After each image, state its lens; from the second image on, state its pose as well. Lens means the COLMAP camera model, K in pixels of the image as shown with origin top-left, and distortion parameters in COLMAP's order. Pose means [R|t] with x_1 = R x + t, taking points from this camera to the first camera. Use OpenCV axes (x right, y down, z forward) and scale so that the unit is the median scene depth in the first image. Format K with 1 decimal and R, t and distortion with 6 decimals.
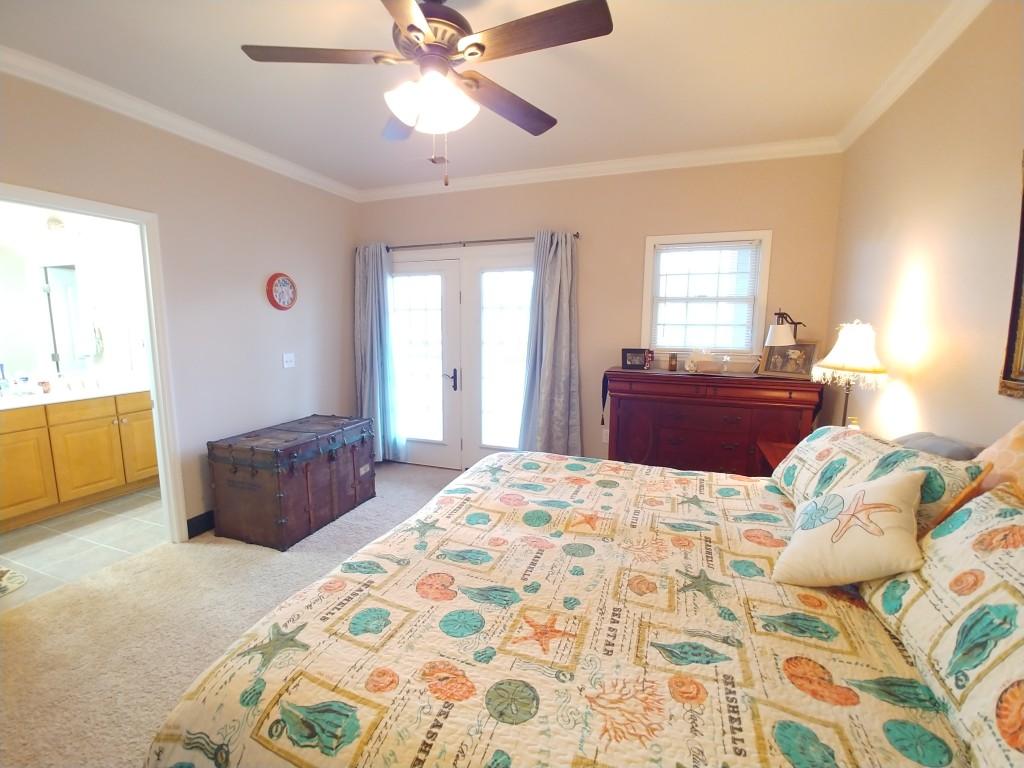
lens RADIAL K [[456.7, 0, 512.0], [0, 456.7, 384.0], [0, 0, 1]] dist [-0.028267, -0.000015]
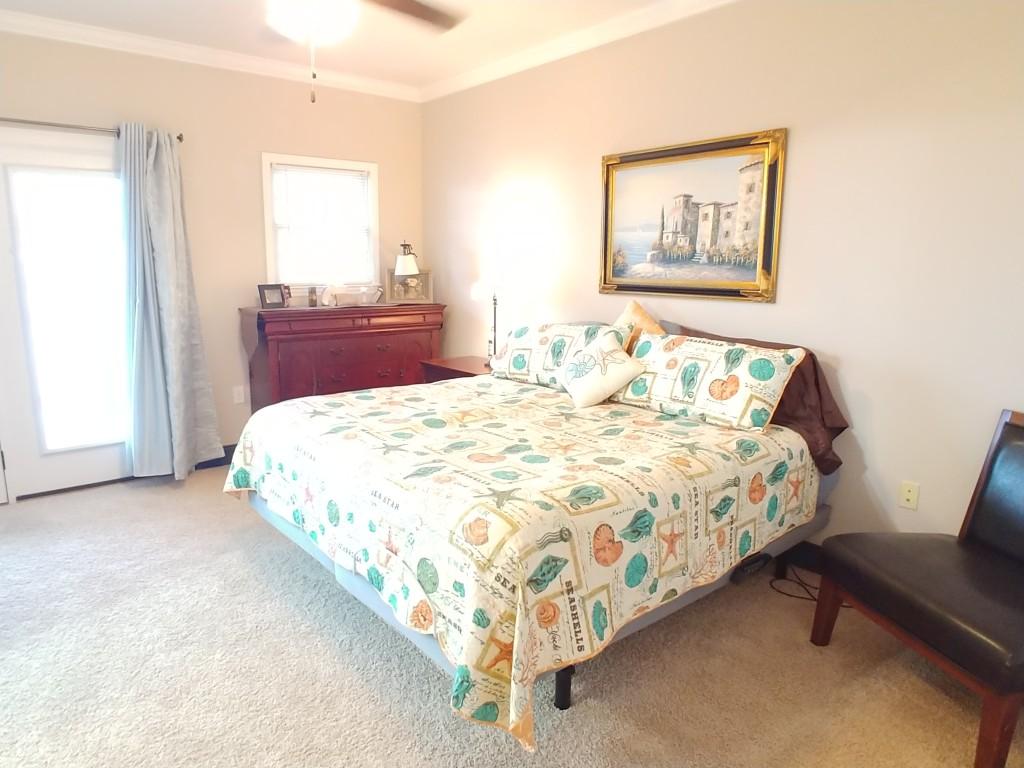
lens RADIAL K [[658.8, 0, 512.0], [0, 658.8, 384.0], [0, 0, 1]] dist [-0.049472, -0.000175]
pose [[0.481634, -0.163308, 0.861022, -1.508160], [0.113221, 0.985846, 0.123650, 0.017564], [-0.869028, 0.037931, 0.493307, 0.013751]]
